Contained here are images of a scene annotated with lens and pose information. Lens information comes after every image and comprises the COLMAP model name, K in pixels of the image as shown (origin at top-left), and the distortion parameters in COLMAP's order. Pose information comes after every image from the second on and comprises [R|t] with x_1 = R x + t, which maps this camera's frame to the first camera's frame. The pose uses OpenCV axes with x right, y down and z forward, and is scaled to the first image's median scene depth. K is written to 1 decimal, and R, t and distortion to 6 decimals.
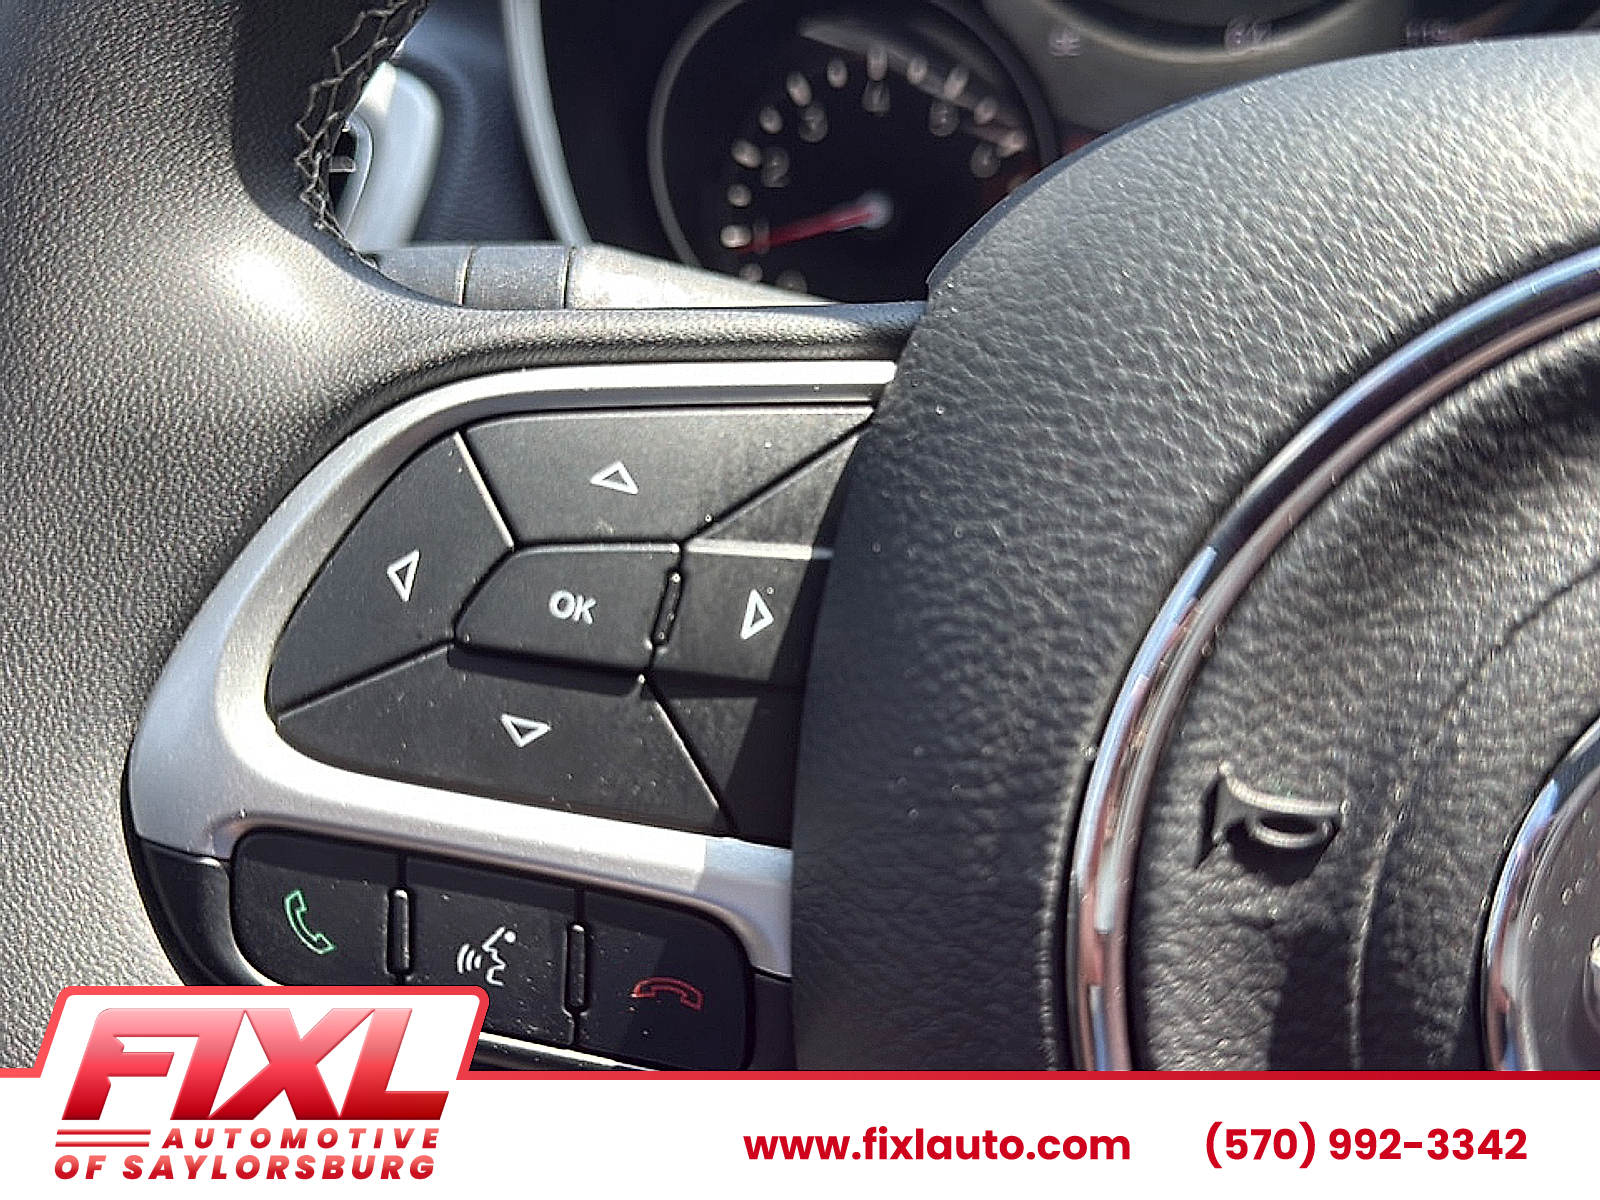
lens RADIAL K [[1337.8, 0, 800.0], [0, 1337.8, 600.0], [0, 0, 1]] dist [0.094939, -0.278949]
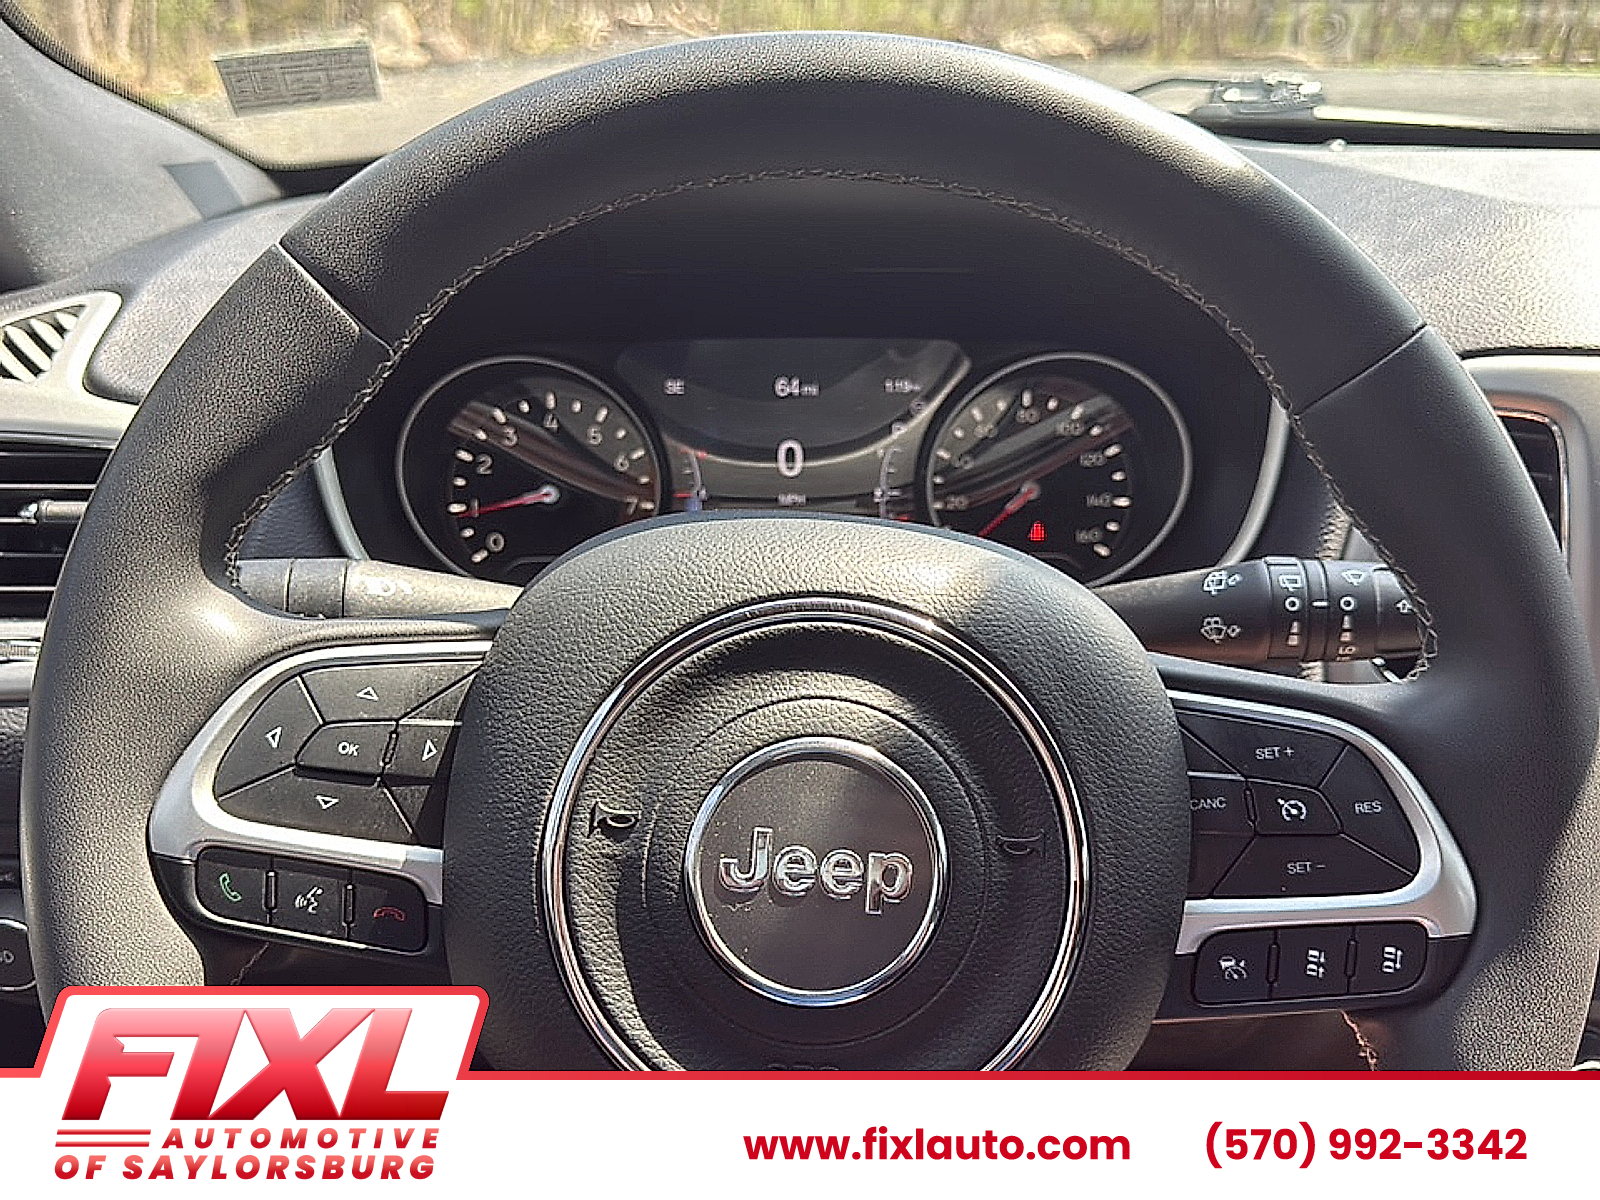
lens RADIAL K [[1337.8, 0, 800.0], [0, 1337.8, 600.0], [0, 0, 1]] dist [0.094939, -0.278949]
pose [[0.984650, -0.005990, 0.174440, 0.203425], [0.024998, 0.993948, -0.106974, 0.018442], [-0.172743, 0.109692, 0.978840, -1.507381]]
